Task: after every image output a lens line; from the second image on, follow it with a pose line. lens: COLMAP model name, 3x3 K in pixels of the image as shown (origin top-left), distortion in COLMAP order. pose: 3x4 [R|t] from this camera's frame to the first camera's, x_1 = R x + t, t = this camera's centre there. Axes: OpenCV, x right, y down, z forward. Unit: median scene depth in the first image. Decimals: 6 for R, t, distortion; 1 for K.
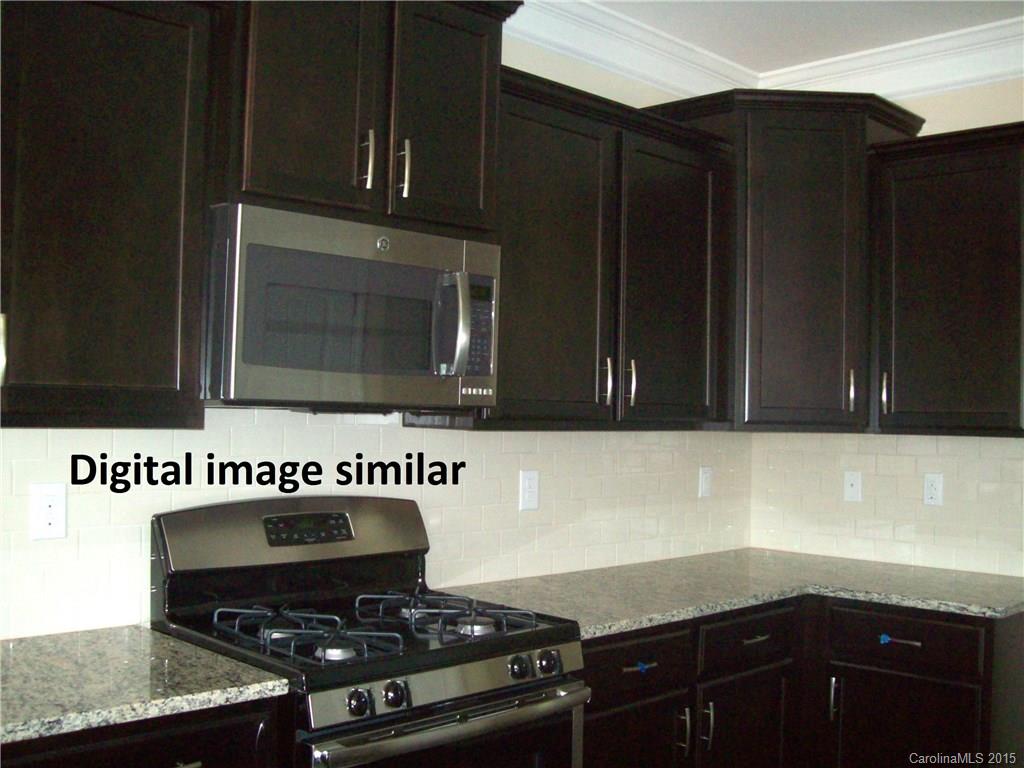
lens RADIAL K [[1100.7, 0, 513.9], [0, 1100.7, 379.5], [0, 0, 1]] dist [-0.124490, 0.000000]
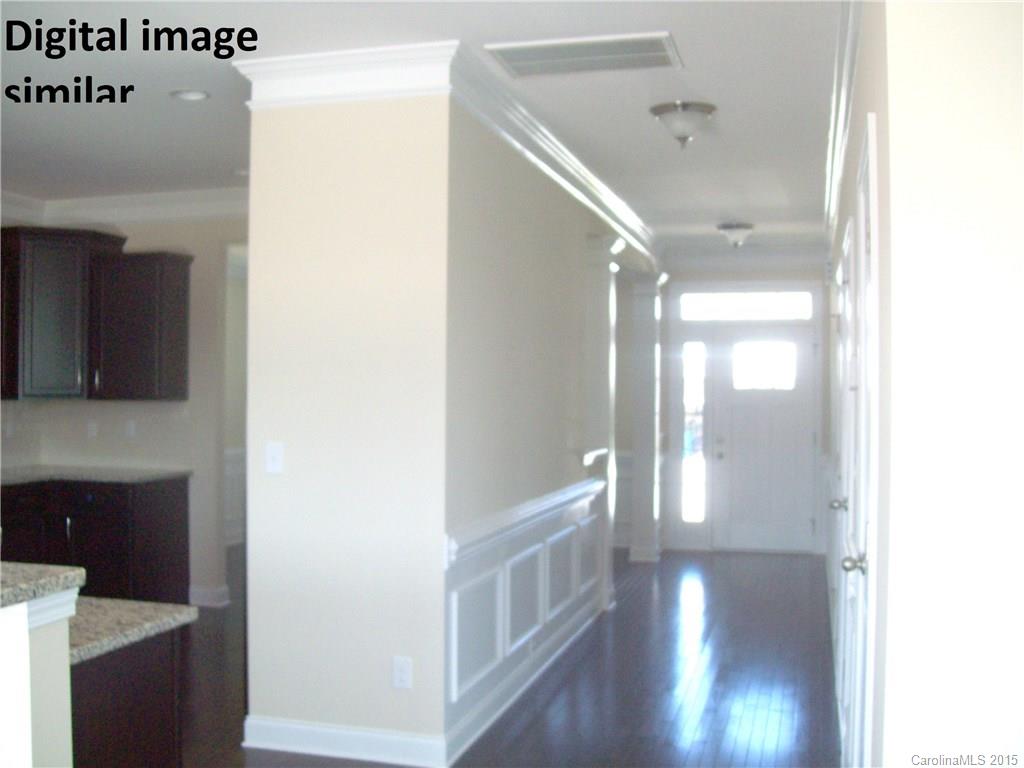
lens RADIAL K [[1100.7, 0, 510.0], [0, 1100.7, 386.0], [0, 0, 1]] dist [-0.124490, 0.000000]
pose [[0.865695, -0.010951, 0.500452, 0.003786], [-0.004011, 0.999577, 0.028810, -0.051233], [-0.500555, -0.026948, 0.865285, -1.461880]]
